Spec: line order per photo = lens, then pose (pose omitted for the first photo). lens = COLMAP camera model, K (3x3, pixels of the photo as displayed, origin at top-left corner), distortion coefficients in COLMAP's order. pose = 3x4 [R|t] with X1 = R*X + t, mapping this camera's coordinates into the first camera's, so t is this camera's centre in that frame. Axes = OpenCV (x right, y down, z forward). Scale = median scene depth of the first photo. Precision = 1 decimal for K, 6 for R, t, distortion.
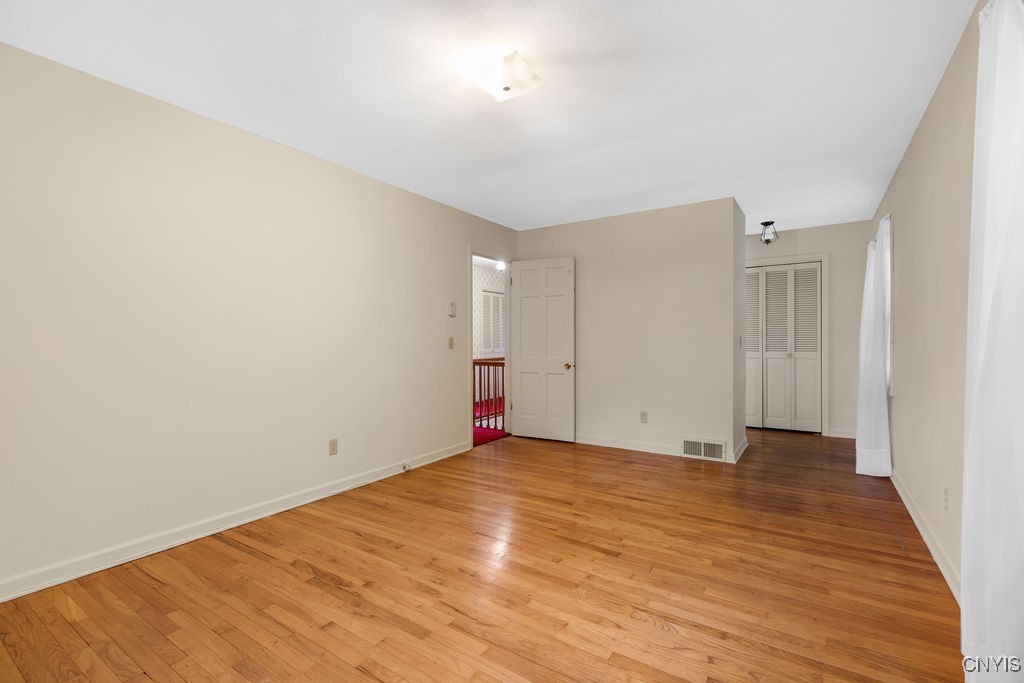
lens RADIAL K [[467.4, 0, 512.7], [0, 467.4, 341.5], [0, 0, 1]] dist [-0.000529, -0.000285]
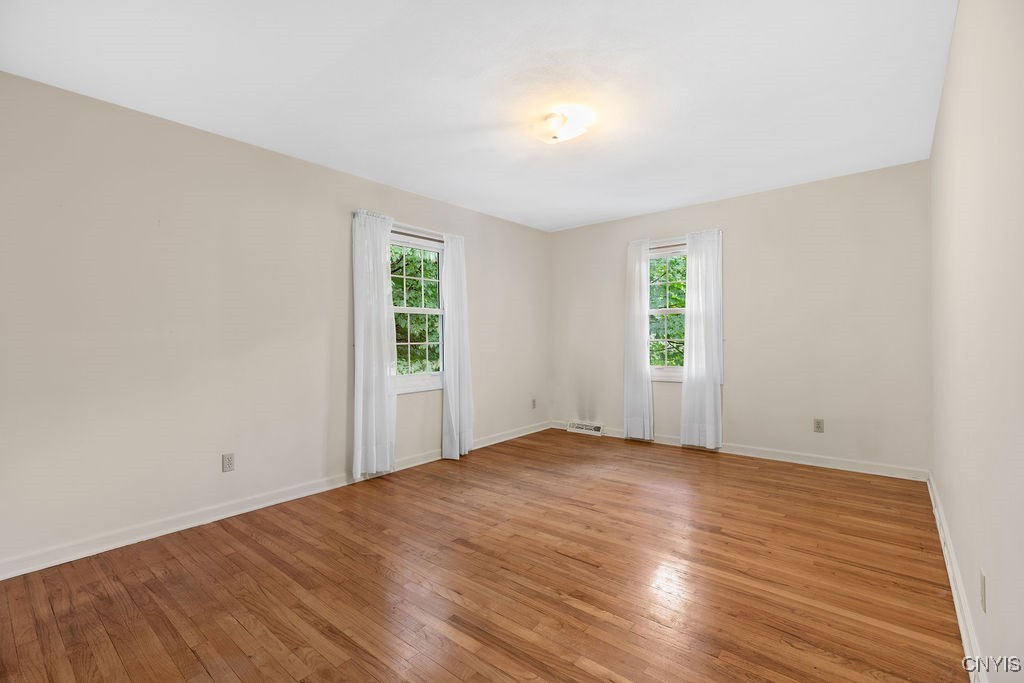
lens RADIAL K [[467.4, 0, 511.6], [0, 467.4, 339.4], [0, 0, 1]] dist [-0.000529, -0.000285]
pose [[-0.993906, 0.014823, 0.109228, -0.024810], [0.015429, 0.999870, 0.004701, -0.005703], [-0.109144, 0.006358, -0.994006, 2.072651]]
